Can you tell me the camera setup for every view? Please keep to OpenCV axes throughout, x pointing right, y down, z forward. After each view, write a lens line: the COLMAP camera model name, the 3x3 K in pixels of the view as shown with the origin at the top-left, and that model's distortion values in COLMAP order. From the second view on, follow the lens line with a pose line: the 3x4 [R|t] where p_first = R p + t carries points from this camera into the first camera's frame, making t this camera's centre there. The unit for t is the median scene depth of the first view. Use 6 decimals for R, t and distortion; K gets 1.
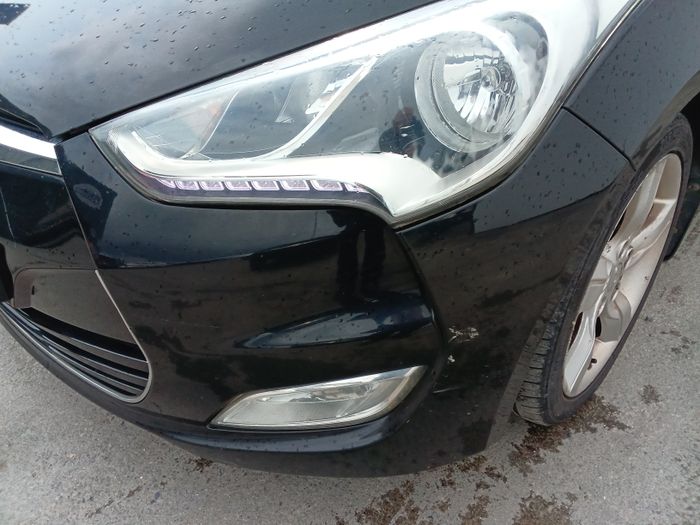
lens RADIAL K [[555.1, 0, 350.0], [0, 555.1, 262.5], [0, 0, 1]] dist [0.061086, -0.003442]
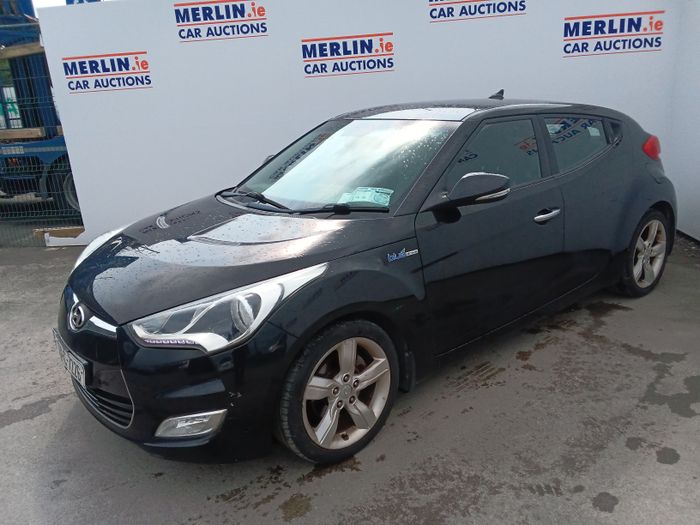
lens RADIAL K [[555.1, 0, 350.0], [0, 555.1, 262.5], [0, 0, 1]] dist [0.061086, -0.003442]
pose [[0.991470, 0.009282, -0.130003, 0.985595], [-0.050115, 0.947927, -0.314520, 0.302305], [0.120314, 0.318352, 0.940307, -1.591975]]
